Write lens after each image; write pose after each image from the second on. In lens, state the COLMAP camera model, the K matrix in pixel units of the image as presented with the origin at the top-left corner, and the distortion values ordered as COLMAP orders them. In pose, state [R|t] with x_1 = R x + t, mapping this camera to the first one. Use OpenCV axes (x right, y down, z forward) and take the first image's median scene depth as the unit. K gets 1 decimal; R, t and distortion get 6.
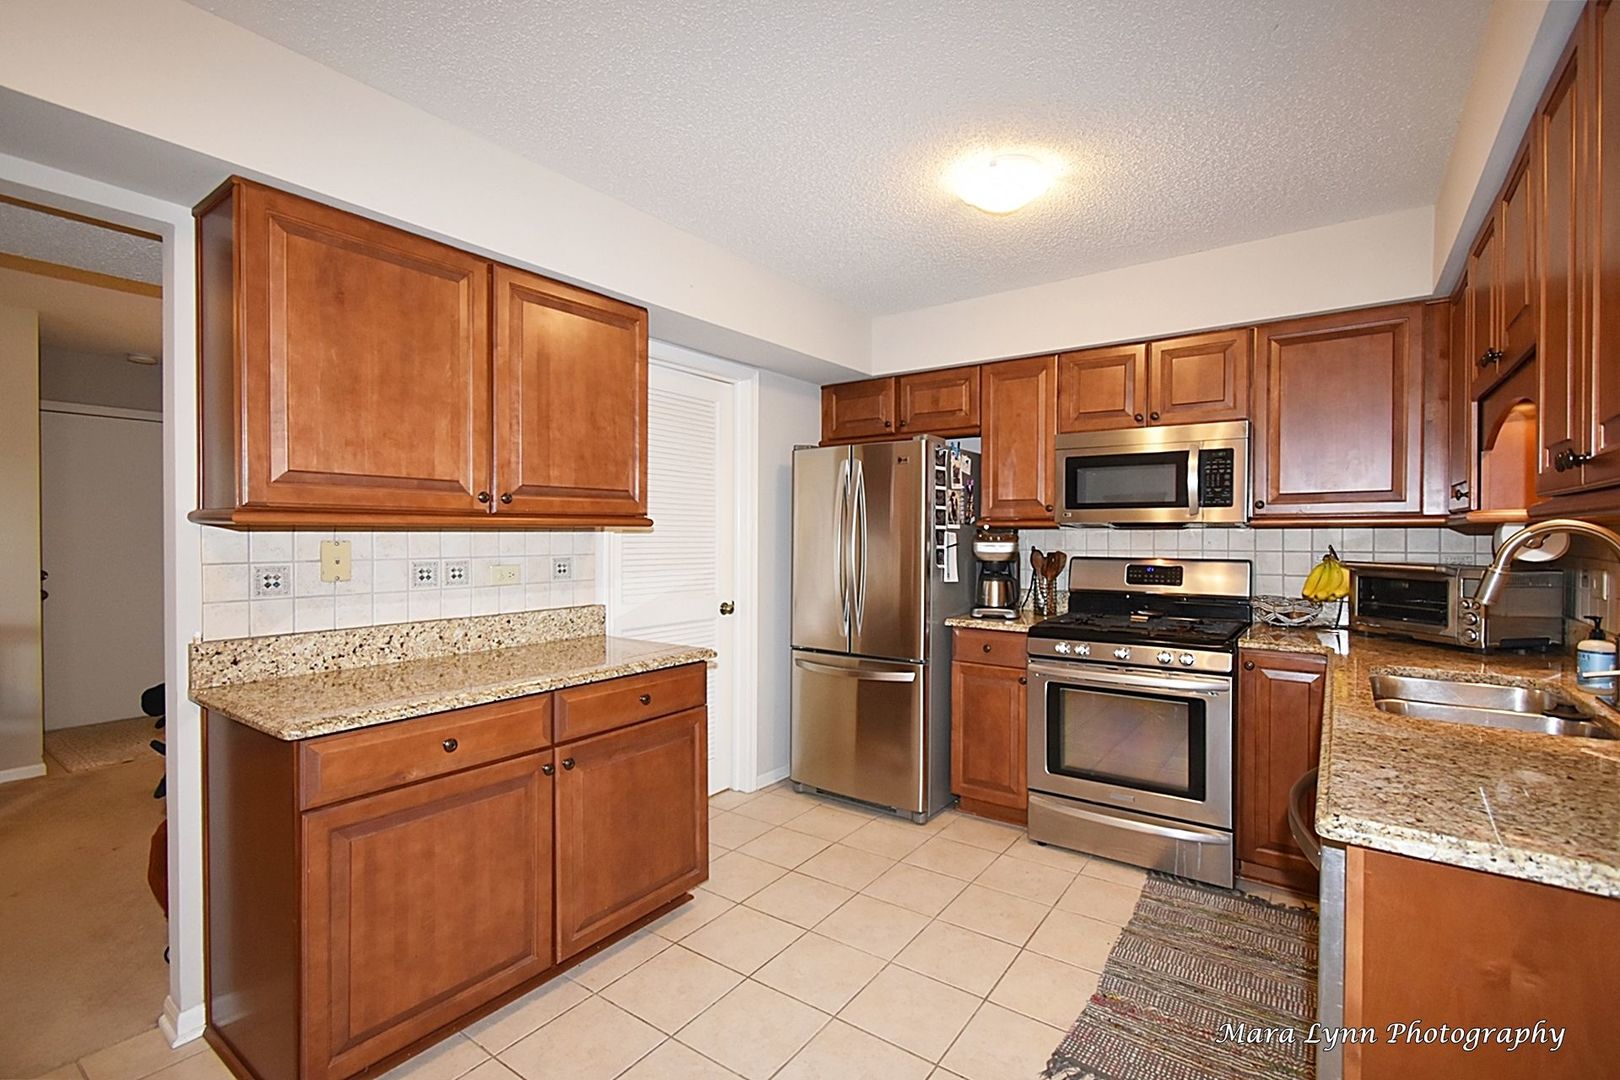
lens RADIAL K [[719.3, 0, 820.8], [0, 719.3, 542.7], [0, 0, 1]] dist [0.005472, 0.000137]
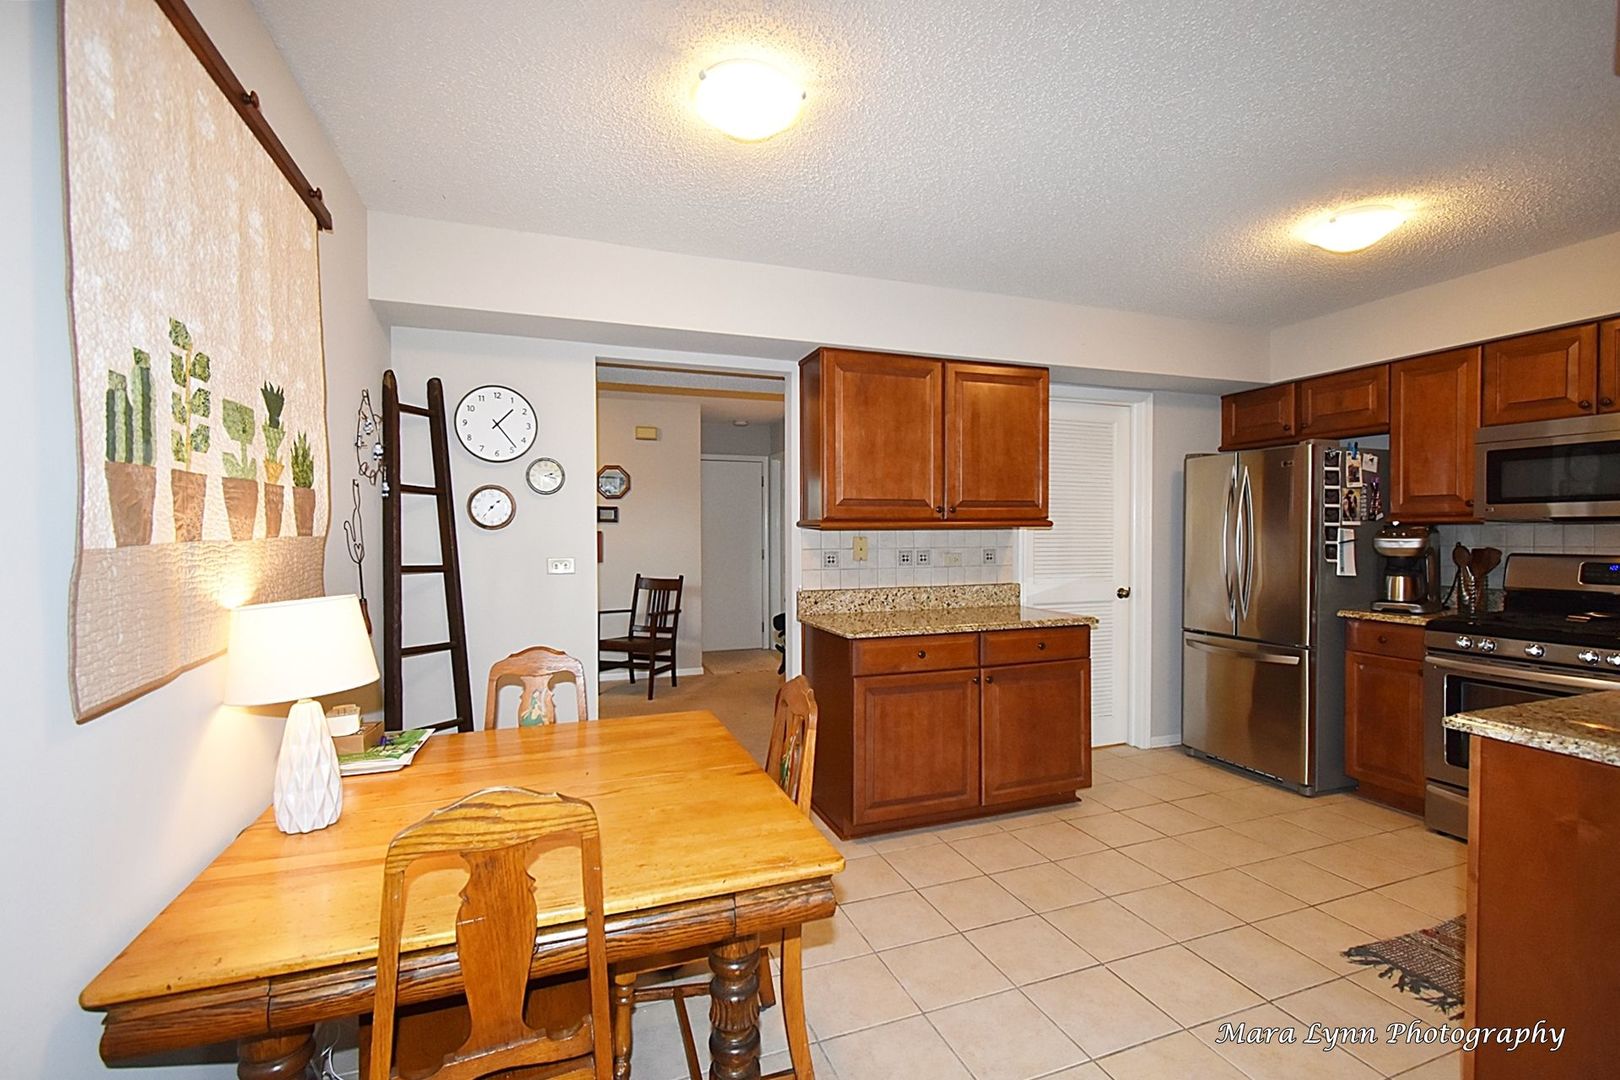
lens RADIAL K [[719.3, 0, 820.8], [0, 719.3, 542.7], [0, 0, 1]] dist [0.005472, 0.000137]
pose [[0.826799, 0.003209, -0.562488, 0.161564], [-0.001267, 0.999992, 0.003843, 0.003423], [0.562496, -0.002464, 0.826796, -0.355713]]
